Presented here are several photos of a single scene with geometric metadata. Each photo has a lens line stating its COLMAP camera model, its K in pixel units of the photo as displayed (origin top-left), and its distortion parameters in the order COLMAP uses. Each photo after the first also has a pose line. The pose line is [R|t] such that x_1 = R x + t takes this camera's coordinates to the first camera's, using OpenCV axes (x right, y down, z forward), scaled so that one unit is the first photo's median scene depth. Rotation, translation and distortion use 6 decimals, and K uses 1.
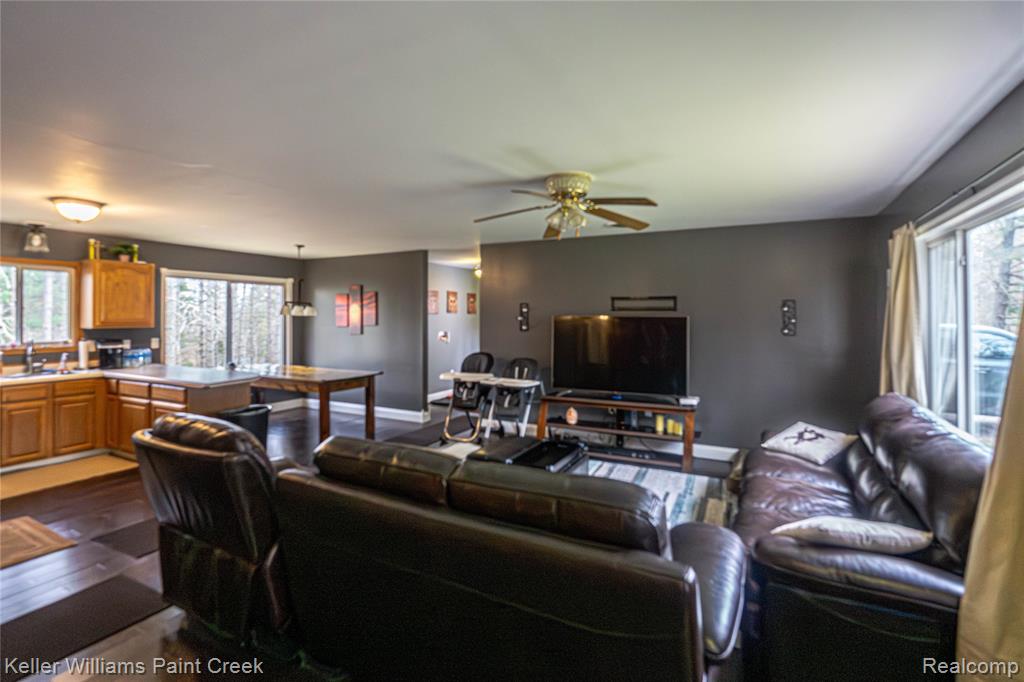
lens RADIAL K [[489.0, 0, 527.4], [0, 489.0, 308.2], [0, 0, 1]] dist [-0.002279, 0.003559]
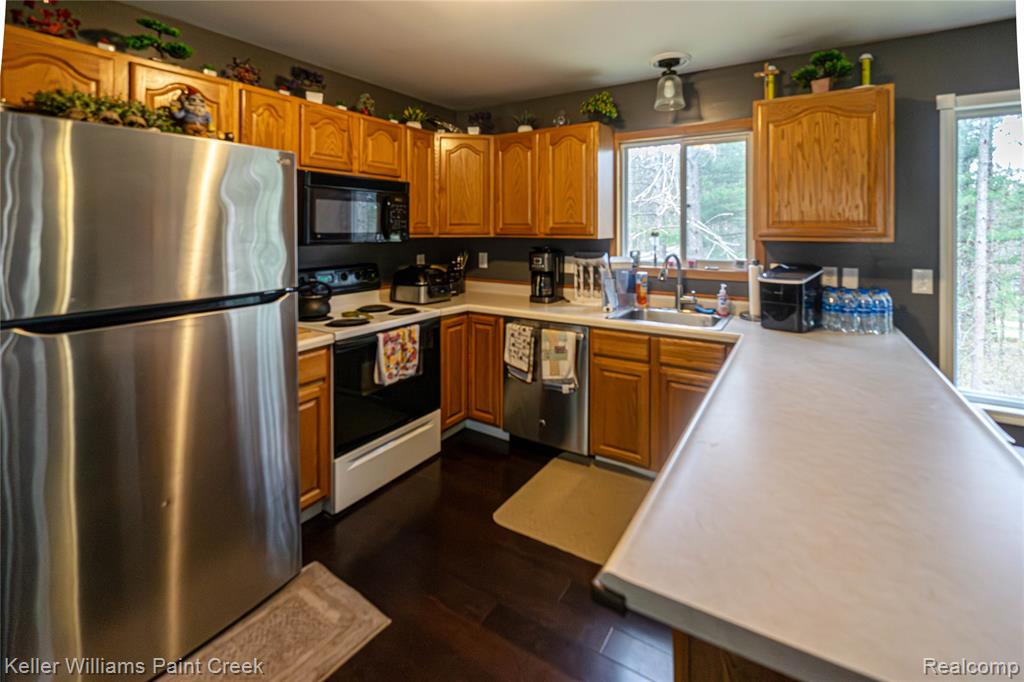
lens RADIAL K [[453.6, 0, 515.9], [0, 453.6, 231.9], [0, 0, 1]] dist [0.007085, 0.000432]
pose [[-0.055705, 0.005292, -0.998433, -0.385647], [0.013803, 0.999894, 0.004530, 0.025023], [0.998352, -0.013529, -0.055772, 0.733454]]
